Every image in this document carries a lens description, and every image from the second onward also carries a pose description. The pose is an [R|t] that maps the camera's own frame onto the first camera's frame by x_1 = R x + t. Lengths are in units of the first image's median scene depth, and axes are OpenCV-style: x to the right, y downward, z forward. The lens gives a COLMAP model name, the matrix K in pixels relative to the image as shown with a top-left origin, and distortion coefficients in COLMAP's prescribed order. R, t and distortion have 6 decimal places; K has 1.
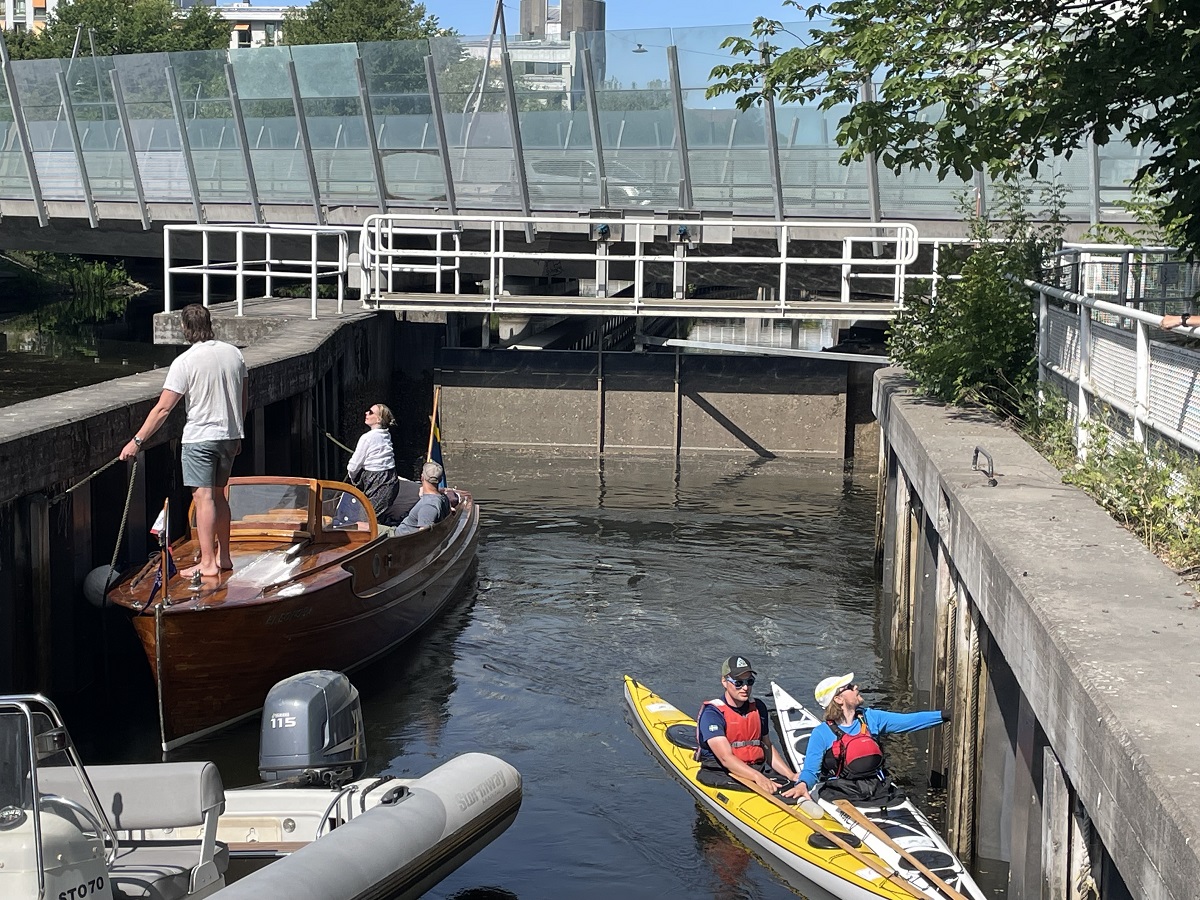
lens RADIAL K [[1898.8, 0, 600.0], [0, 1898.8, 450.0], [0, 0, 1]] dist [0.105337, -0.109675]
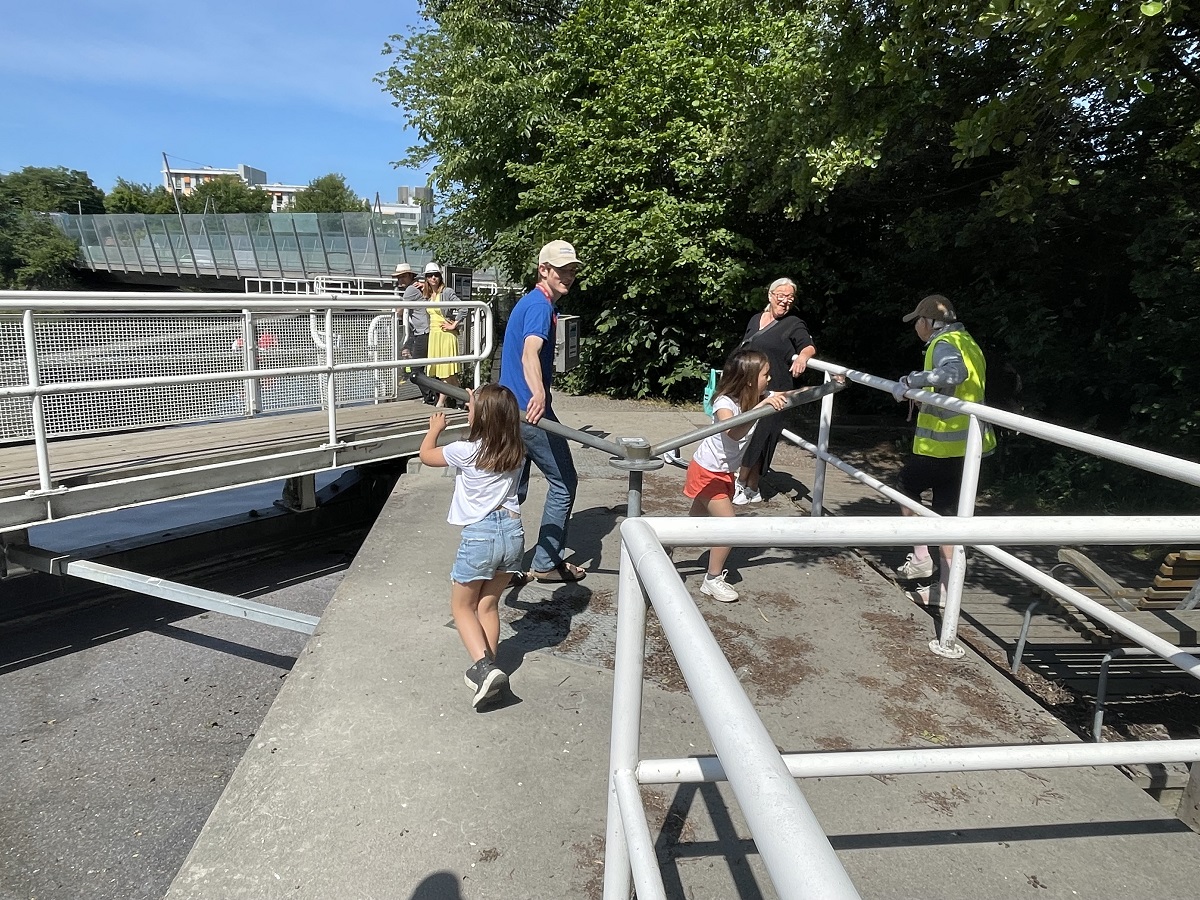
lens RADIAL K [[762.8, 0, 600.0], [0, 762.8, 450.0], [0, 0, 1]] dist [-0.021467, 0.001441]
pose [[0.979115, -0.020486, 0.202271, 0.046309], [0.000471, 0.995136, 0.098508, 0.021920], [-0.203306, -0.096355, 0.974363, -0.196049]]
